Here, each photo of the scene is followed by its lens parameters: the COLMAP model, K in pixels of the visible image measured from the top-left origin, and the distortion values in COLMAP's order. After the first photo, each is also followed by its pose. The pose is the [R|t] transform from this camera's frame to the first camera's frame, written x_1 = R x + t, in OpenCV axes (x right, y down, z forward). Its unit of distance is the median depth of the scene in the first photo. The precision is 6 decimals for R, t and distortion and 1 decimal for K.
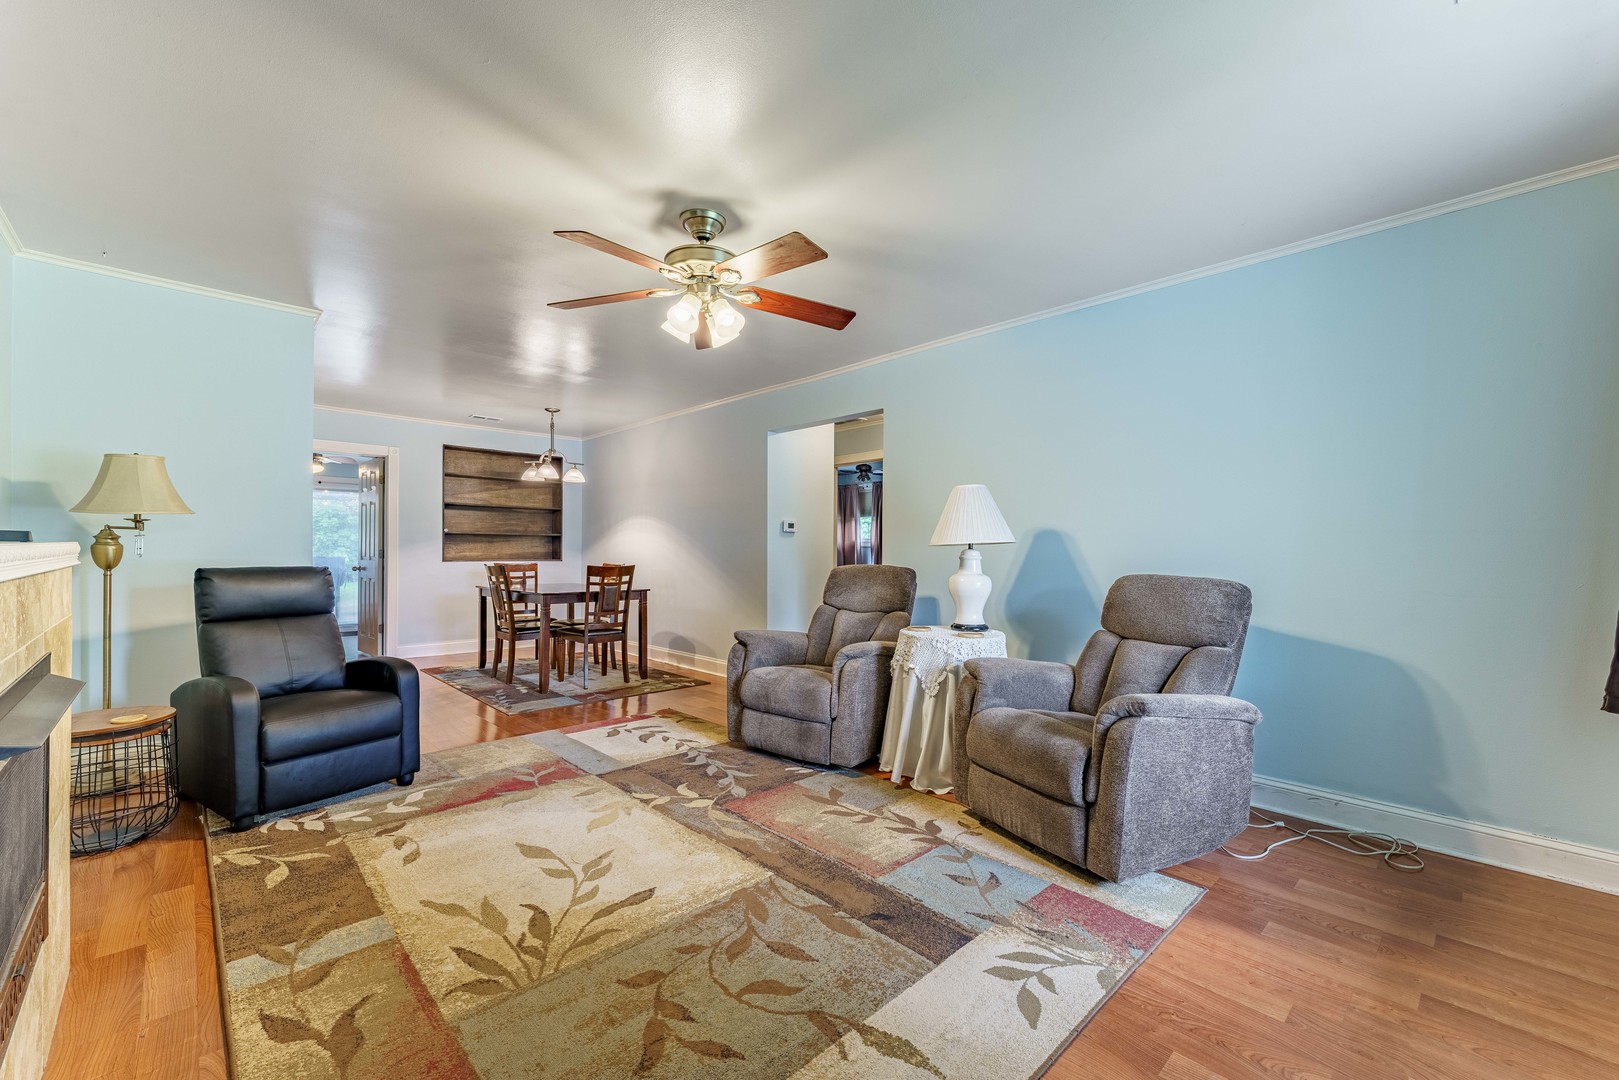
lens RADIAL K [[660.9, 0, 811.0], [0, 660.9, 546.8], [0, 0, 1]] dist [0.003953, -0.001296]
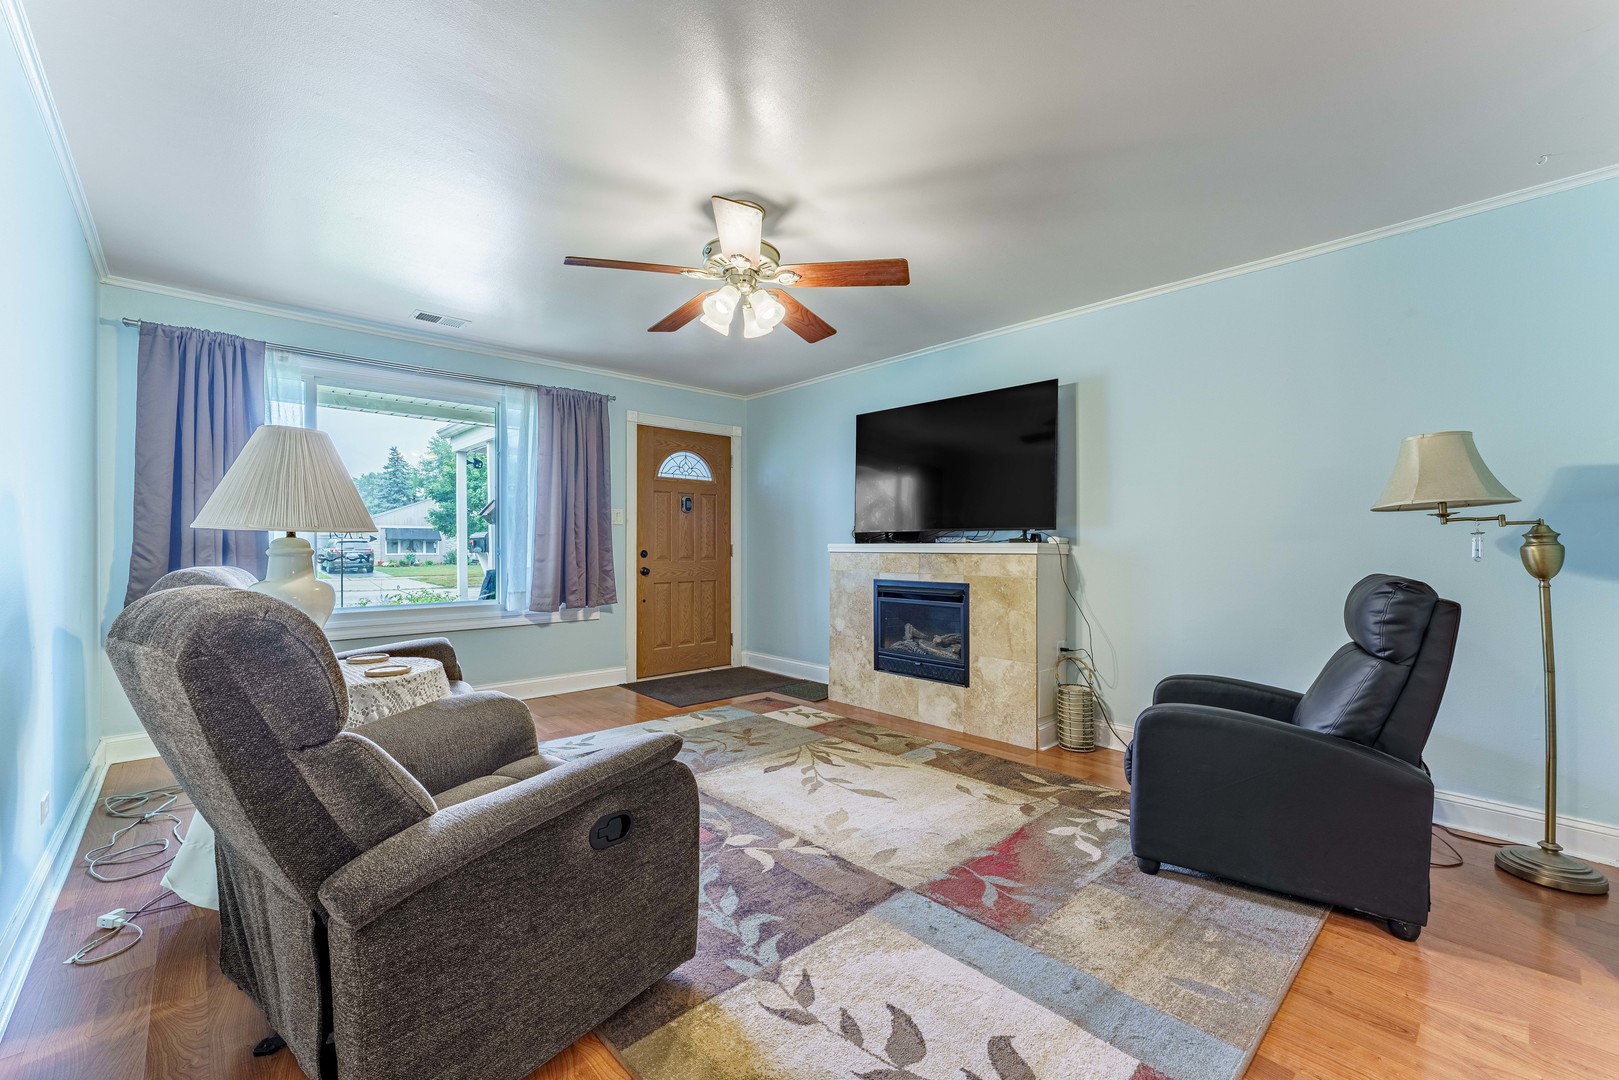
lens RADIAL K [[660.9, 0, 813.7], [0, 660.9, 544.0], [0, 0, 1]] dist [0.003953, -0.001296]
pose [[-0.999923, -0.009381, 0.008109, -0.260944], [-0.009420, 0.999944, -0.004831, 0.006700], [-0.008063, -0.004907, -0.999955, 1.830892]]
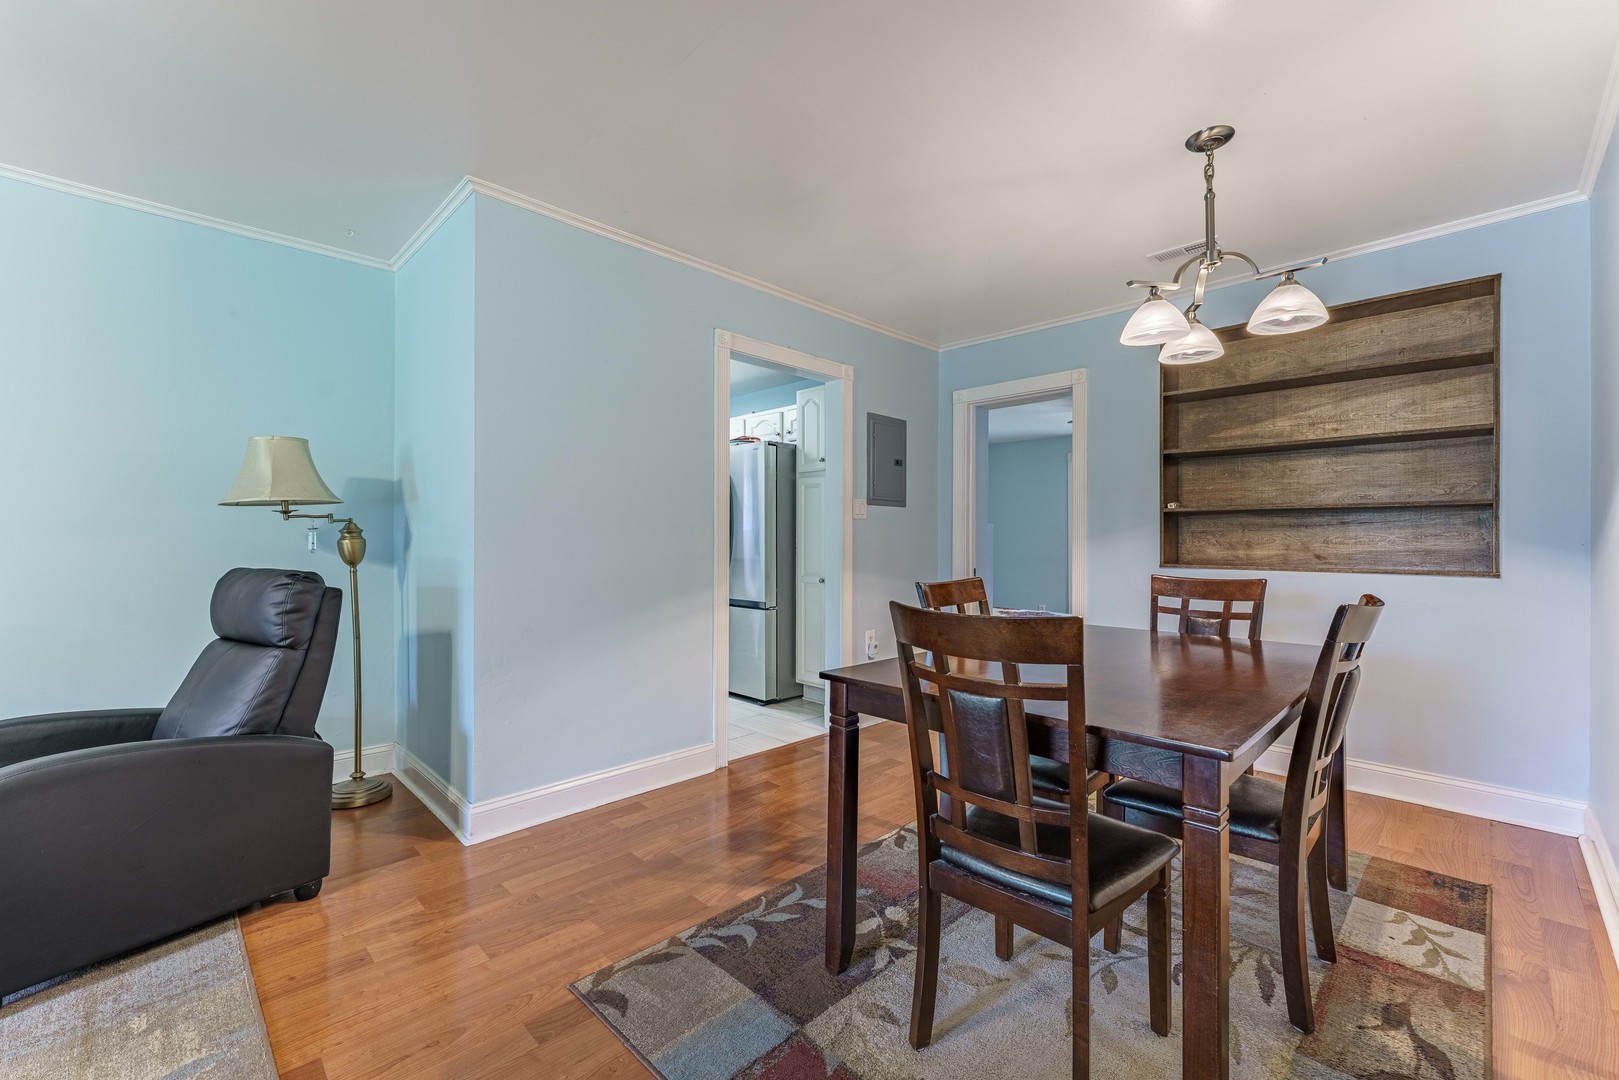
lens RADIAL K [[660.9, 0, 815.6], [0, 660.9, 538.9], [0, 0, 1]] dist [0.003953, -0.001296]
pose [[0.028966, -0.006539, -0.999559, -0.112546], [0.004520, 0.999969, -0.006411, 0.005756], [0.999570, -0.004332, 0.028994, 1.704625]]
